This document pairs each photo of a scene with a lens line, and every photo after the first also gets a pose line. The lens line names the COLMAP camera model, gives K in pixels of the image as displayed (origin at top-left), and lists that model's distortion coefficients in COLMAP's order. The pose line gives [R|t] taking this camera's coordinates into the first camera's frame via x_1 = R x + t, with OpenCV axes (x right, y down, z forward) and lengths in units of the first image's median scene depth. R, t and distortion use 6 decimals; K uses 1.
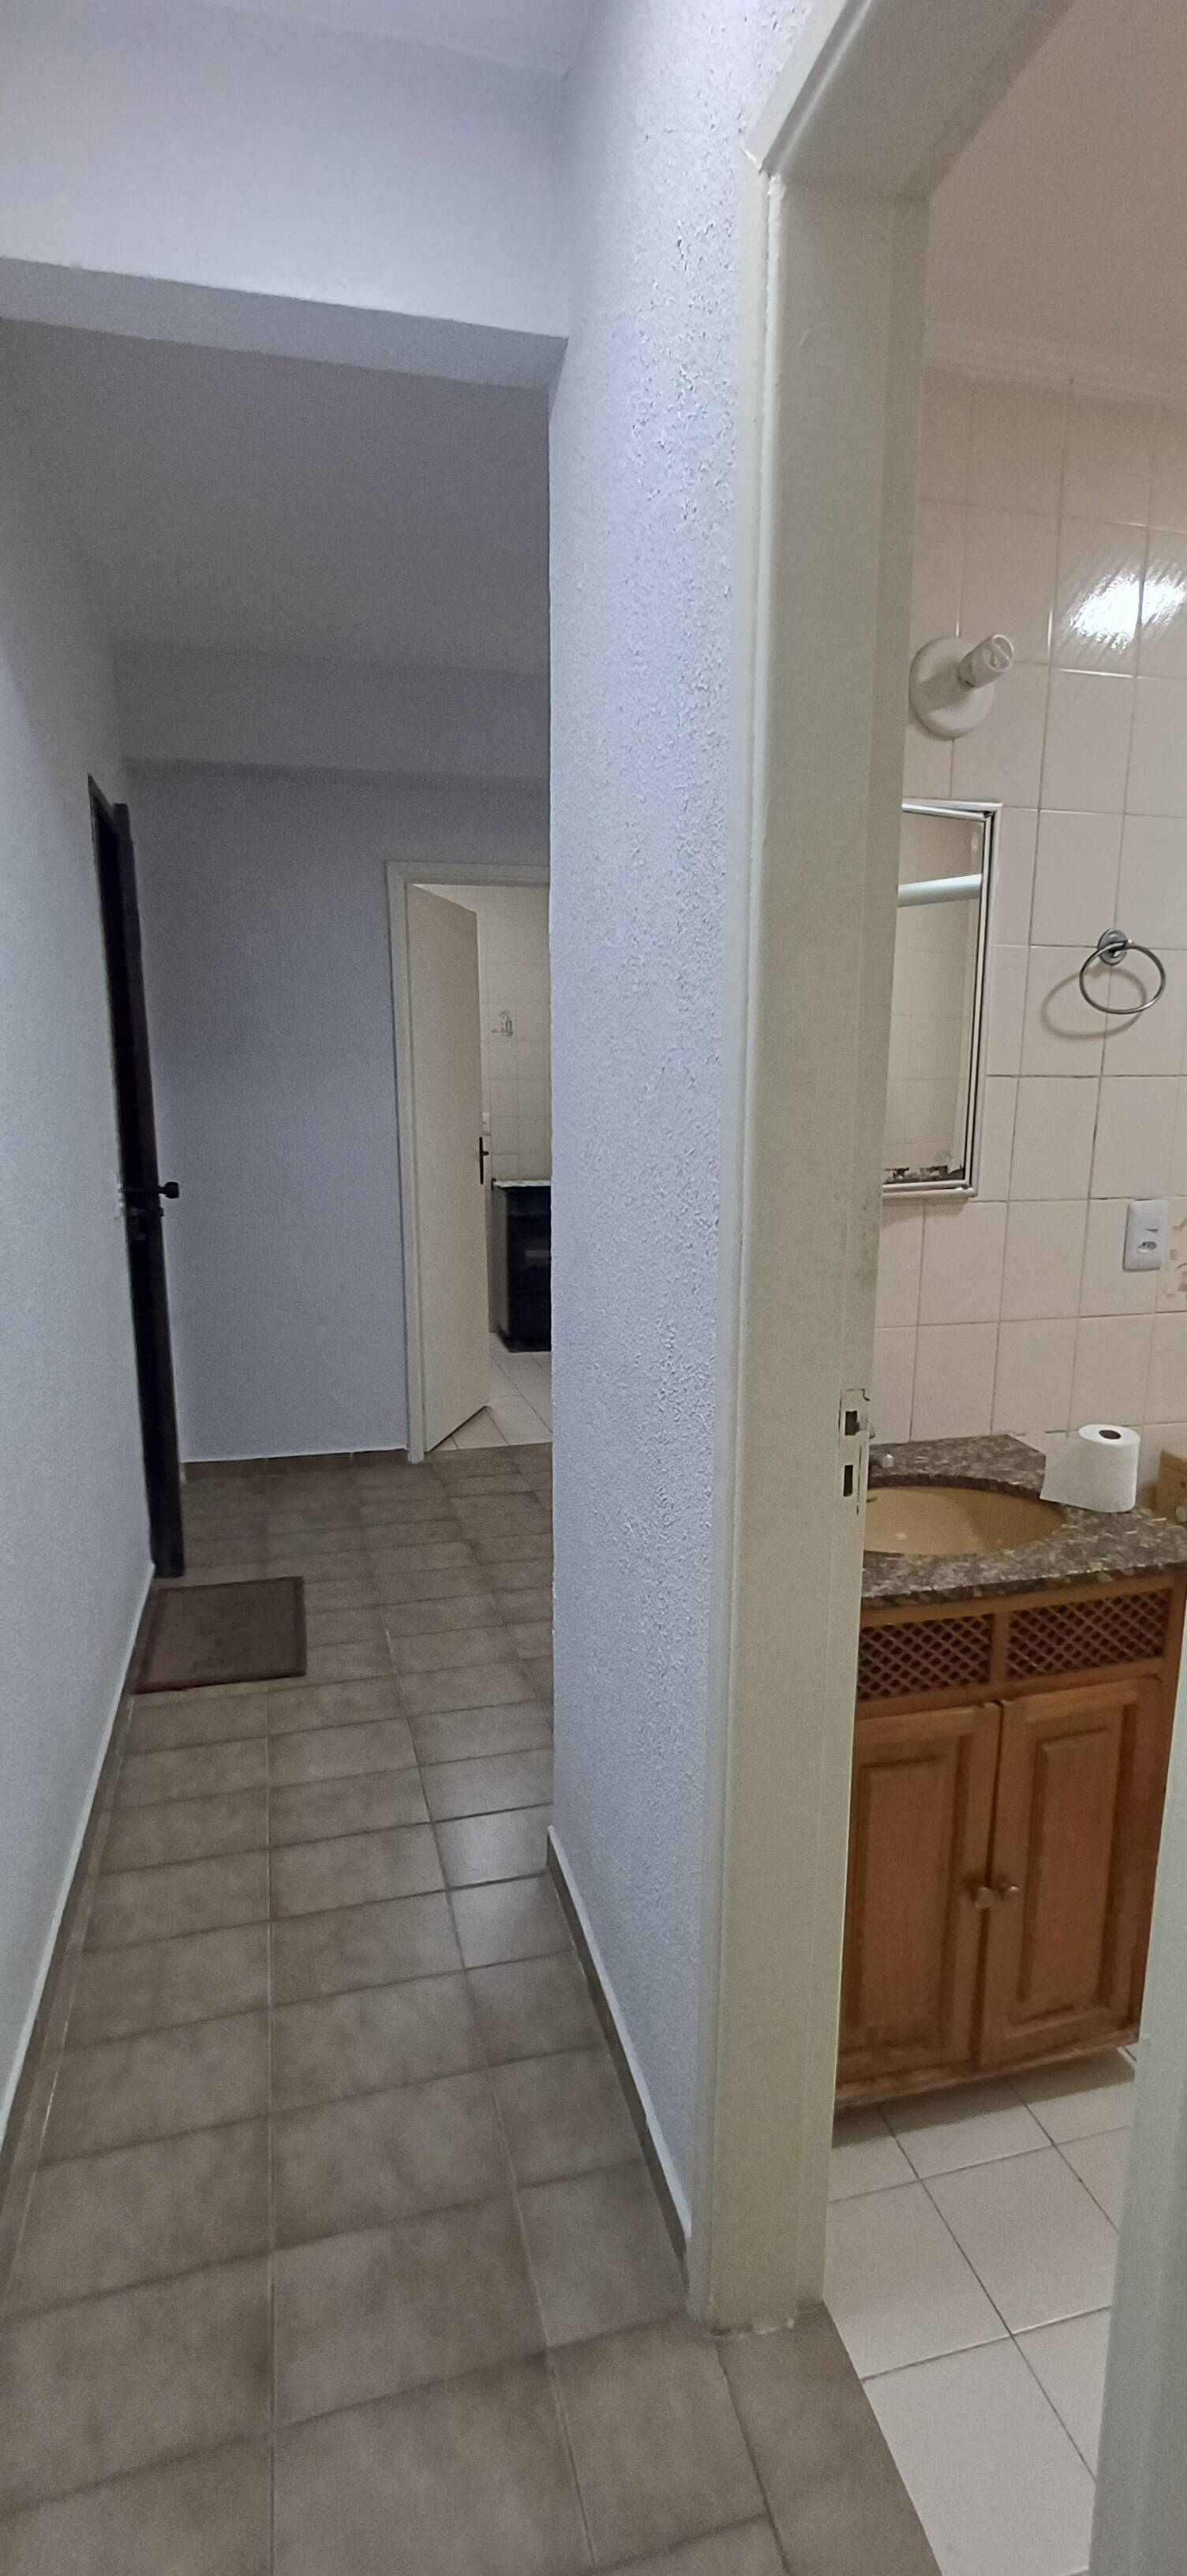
lens RADIAL K [[1186.0, 0, 613.5], [0, 1186.0, 1322.6], [0, 0, 1]] dist [0.031329, 0.000237]
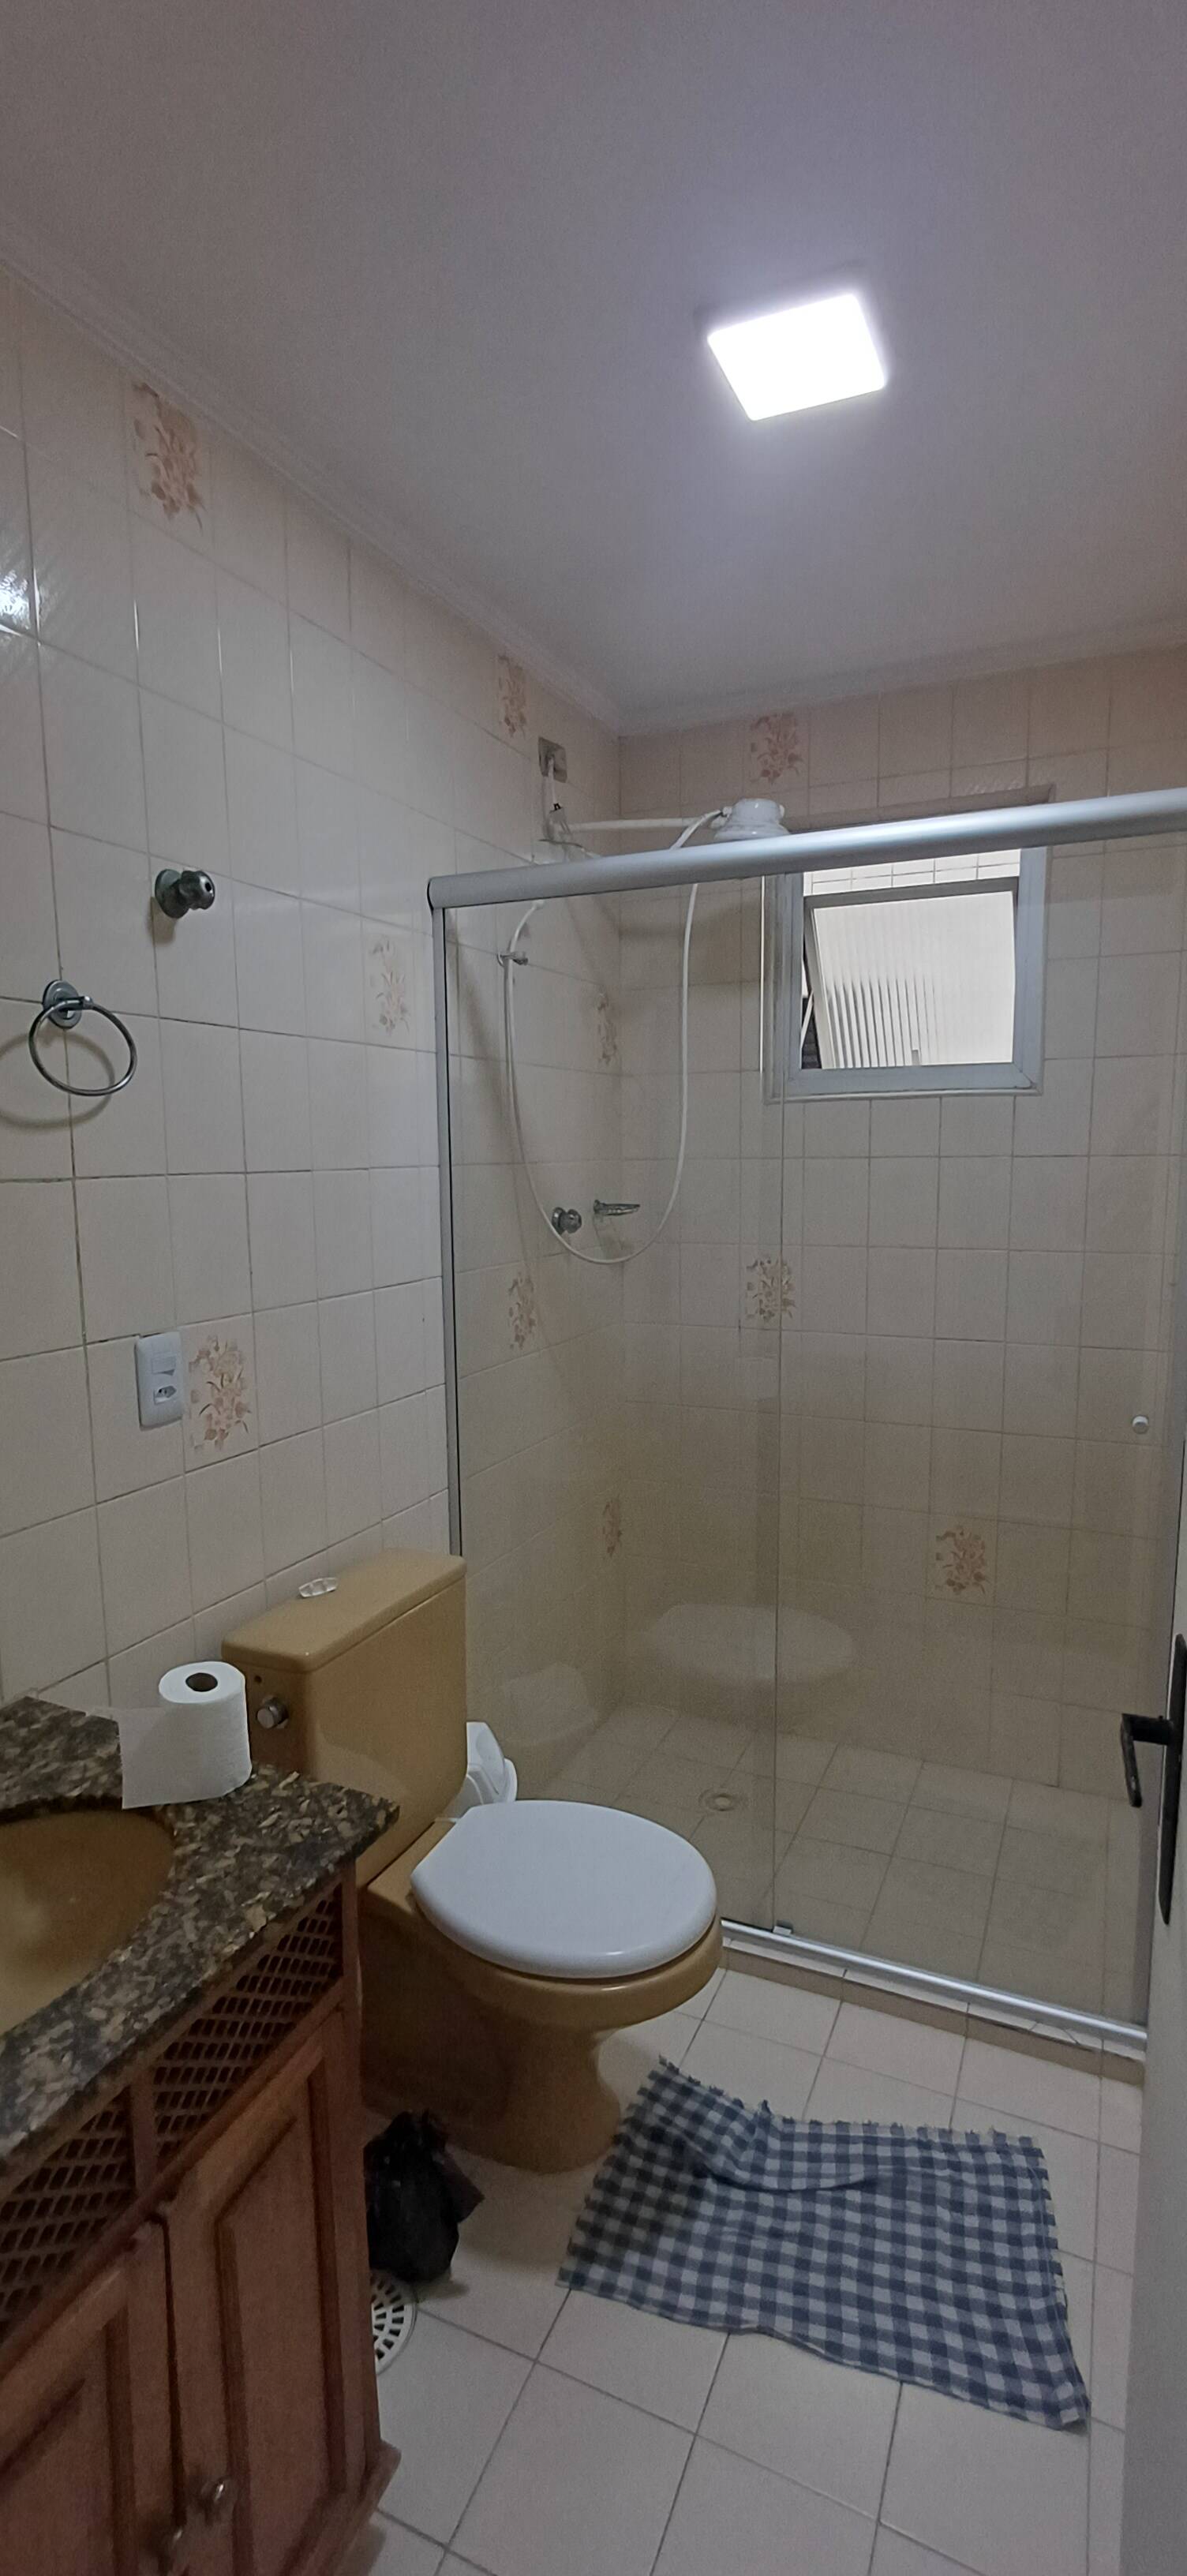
lens RADIAL K [[1154.2, 0, 587.1], [0, 1154.2, 1321.1], [0, 0, 1]] dist [-0.011772, 0.016201]
pose [[0.623751, -0.128328, 0.771017, 0.053431], [0.163927, 0.985970, 0.031489, -0.096983], [-0.764240, 0.106749, 0.636036, 0.341816]]
